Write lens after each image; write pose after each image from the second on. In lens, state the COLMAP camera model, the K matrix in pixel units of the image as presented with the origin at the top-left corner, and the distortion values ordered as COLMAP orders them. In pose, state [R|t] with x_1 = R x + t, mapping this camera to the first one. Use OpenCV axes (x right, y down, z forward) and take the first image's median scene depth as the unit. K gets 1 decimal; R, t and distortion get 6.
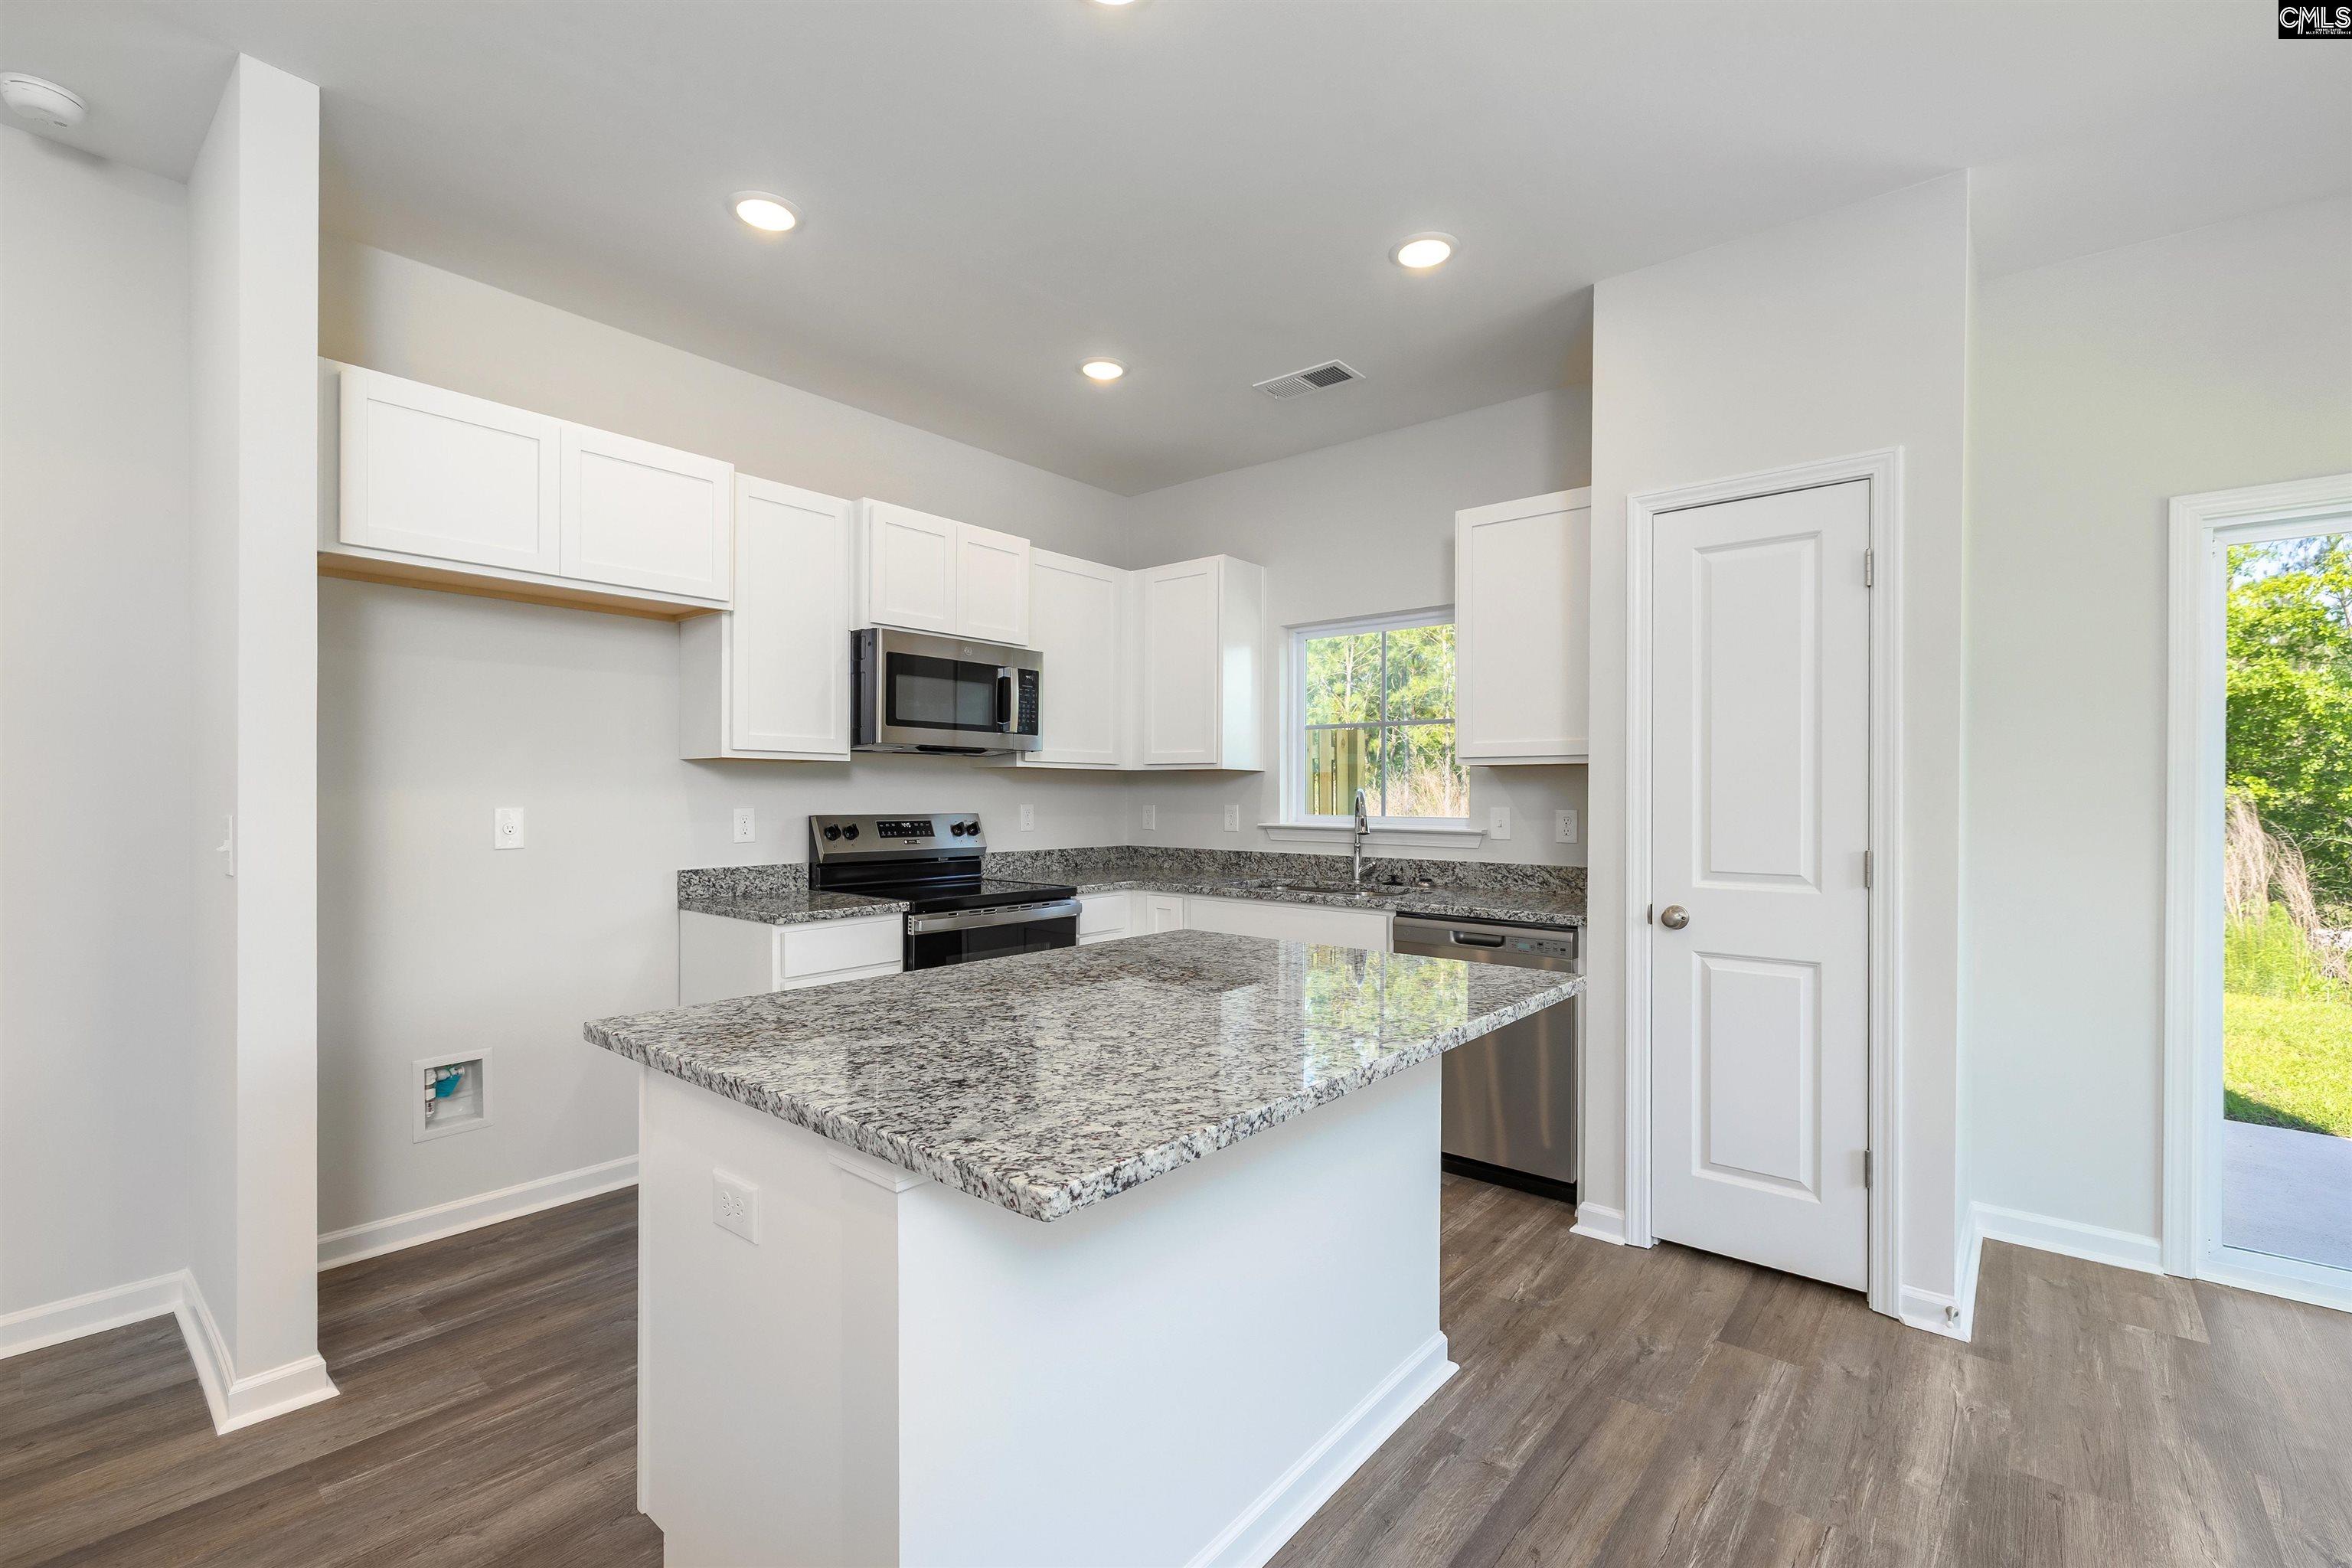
lens RADIAL K [[1015.6, 0, 1193.5], [0, 1015.6, 797.7], [0, 0, 1]] dist [-0.001003, 0.000802]
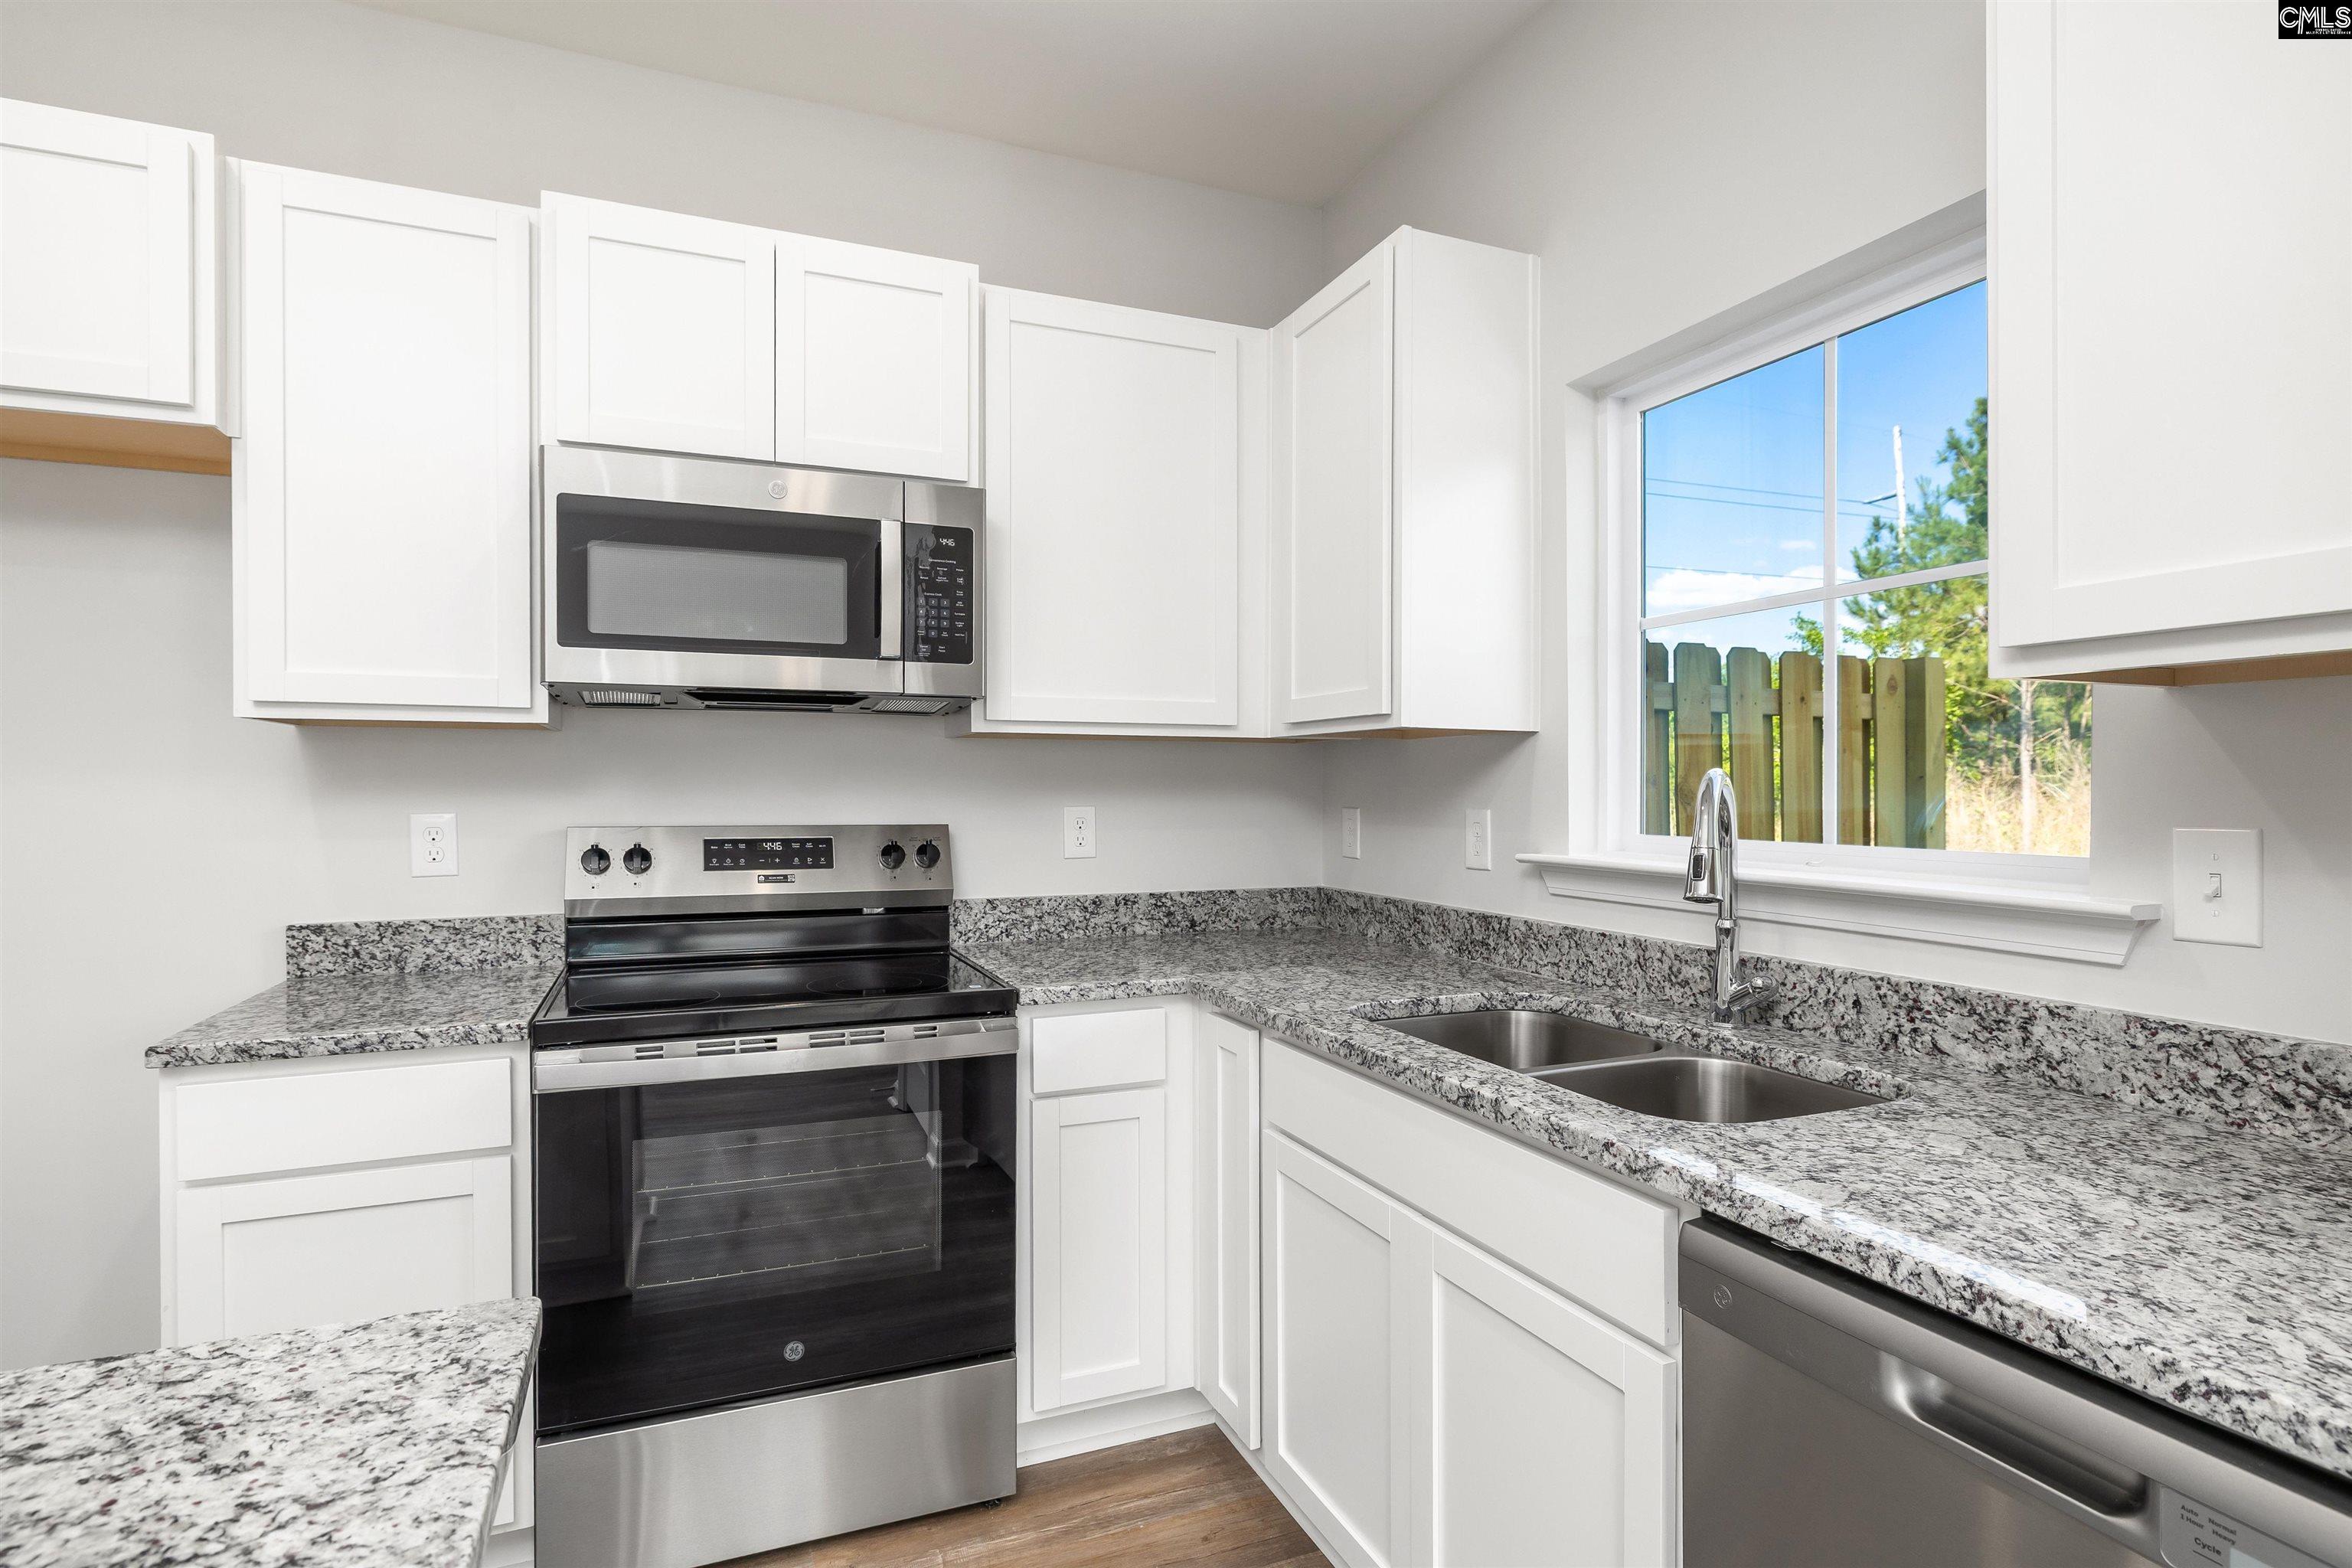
lens RADIAL K [[1177.0, 0, 1183.0], [0, 1177.0, 797.0], [0, 0, 1]] dist [-0.005072, 0.000746]
pose [[0.883107, 0.000580, -0.469171, 0.258468], [0.000743, 0.999996, 0.002635, -0.000270], [0.469171, -0.002676, 0.883103, 0.740316]]
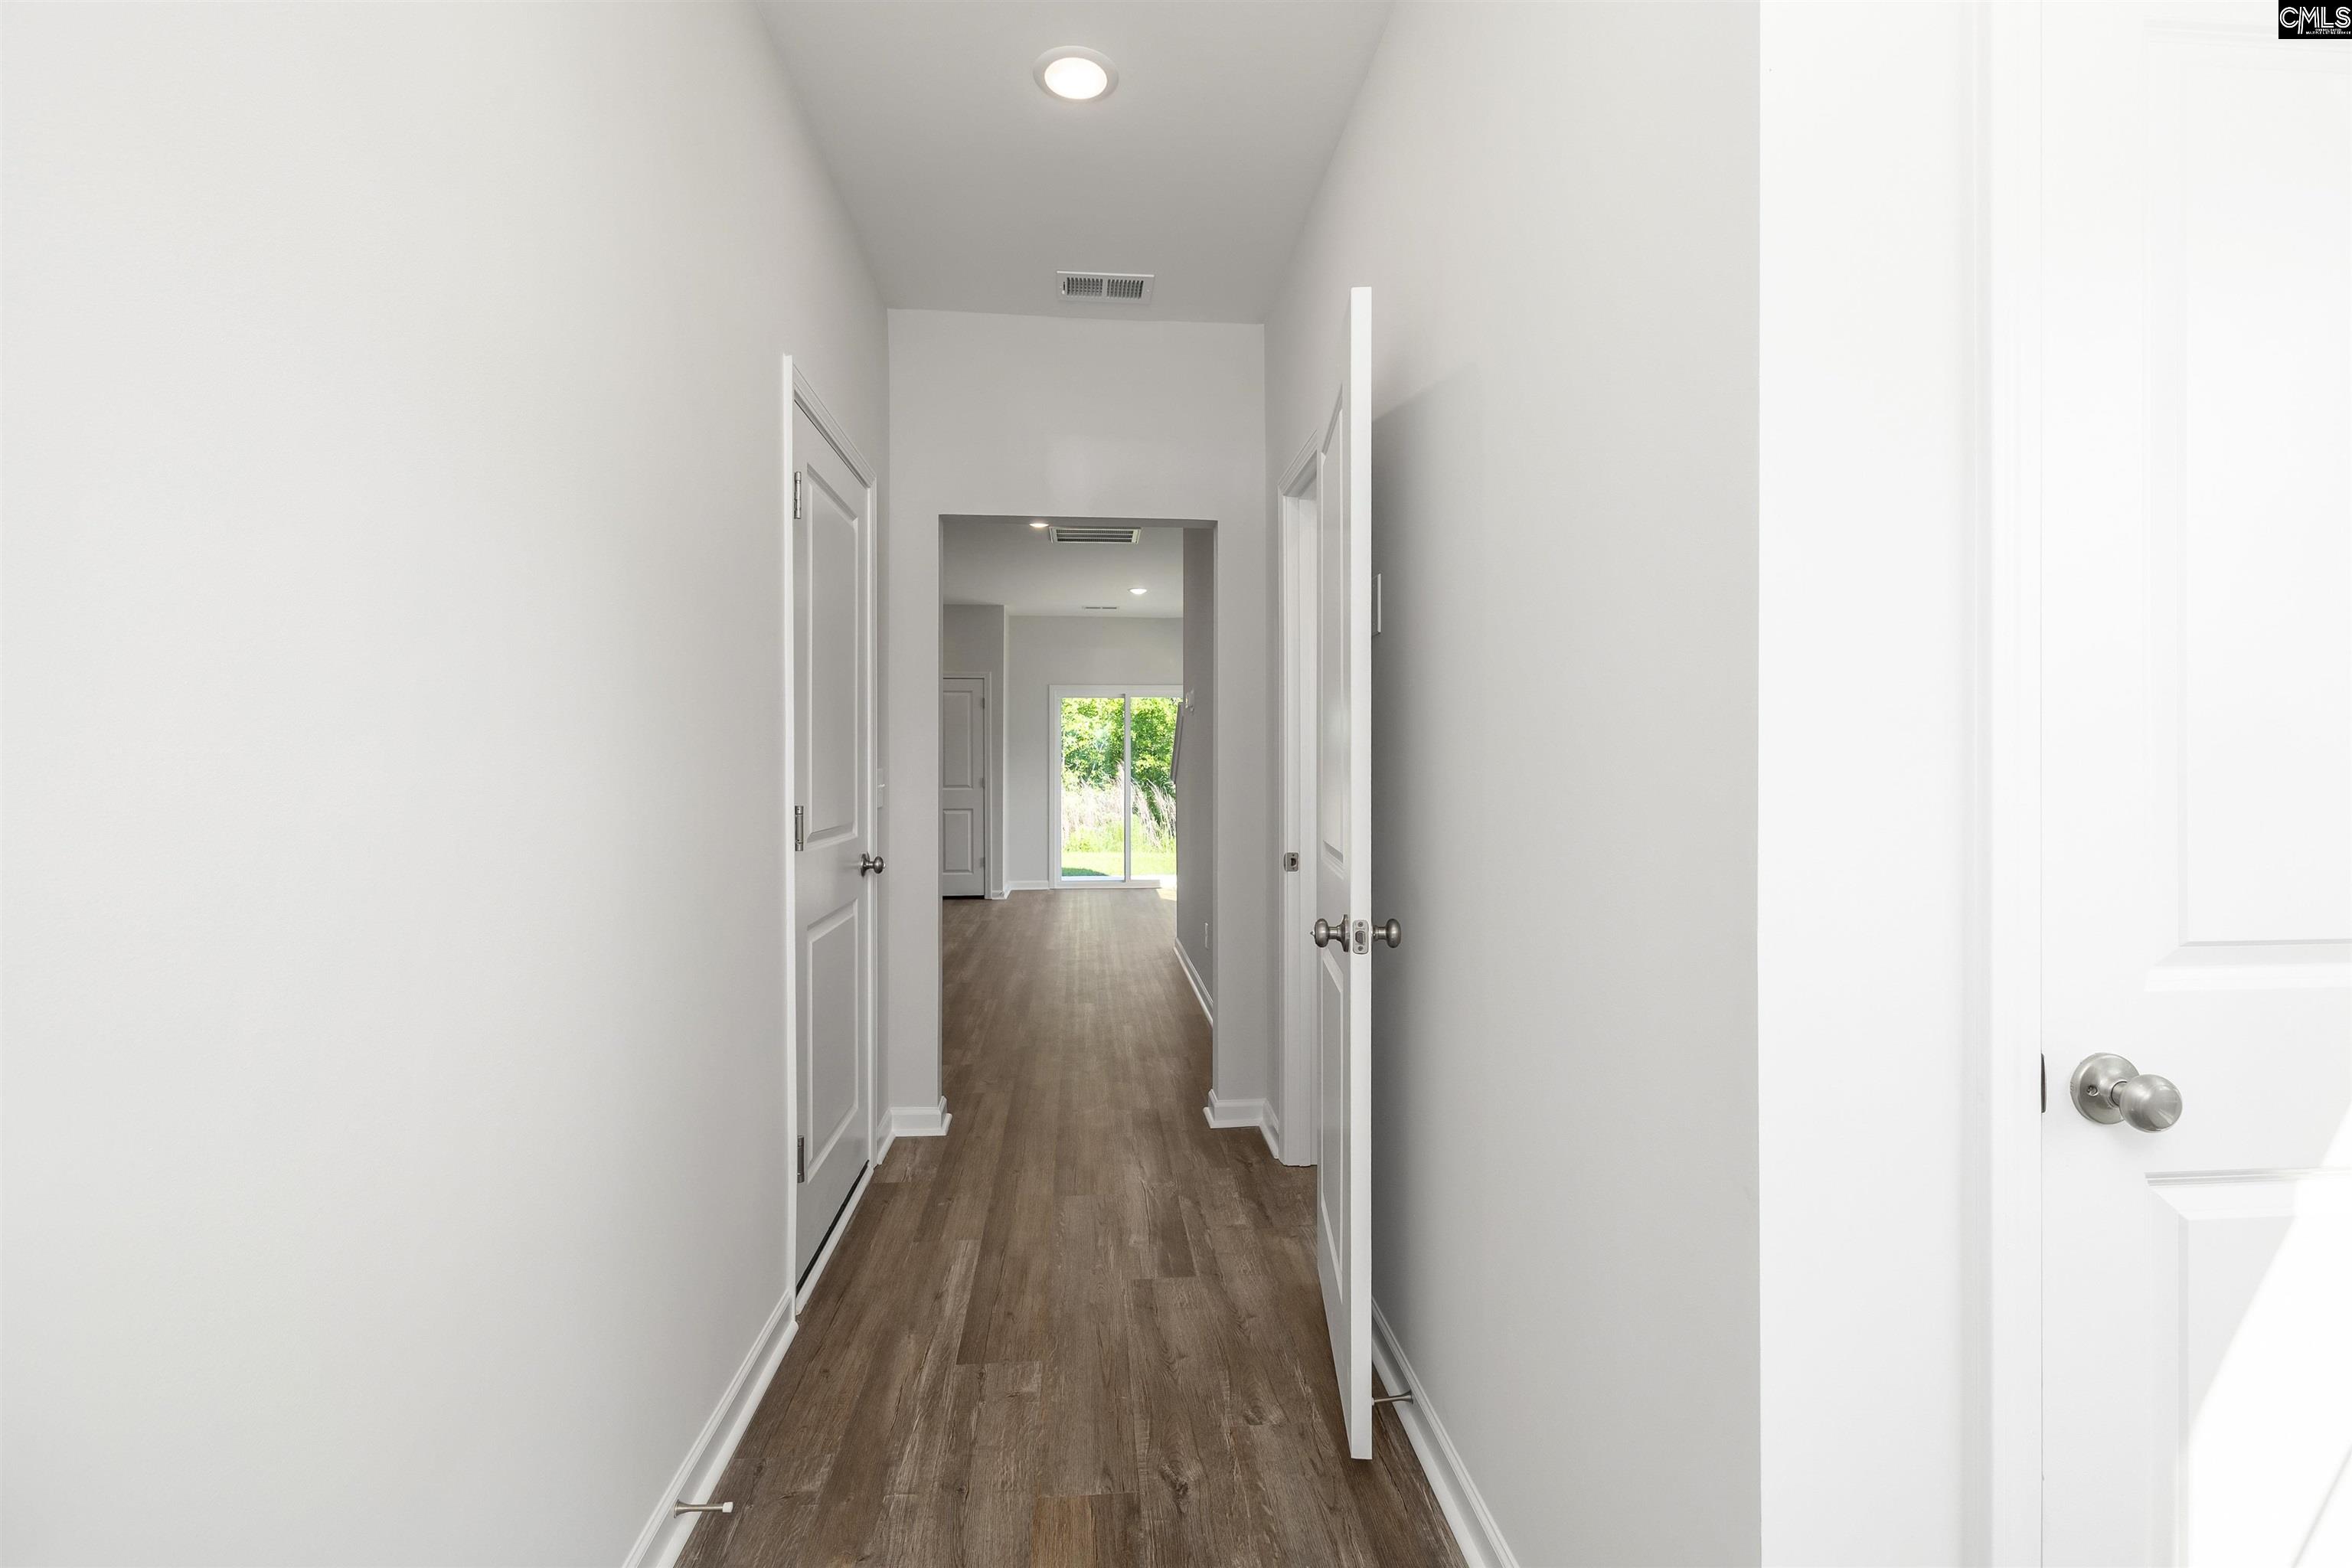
lens RADIAL K [[1015.6, 0, 1181.4], [0, 1015.6, 775.5], [0, 0, 1]] dist [-0.001003, 0.000802]
pose [[0.703734, -0.019824, 0.710187, -1.269459], [0.019225, 0.999776, 0.008858, 0.015648], [-0.710204, 0.007420, 0.703957, -1.855774]]
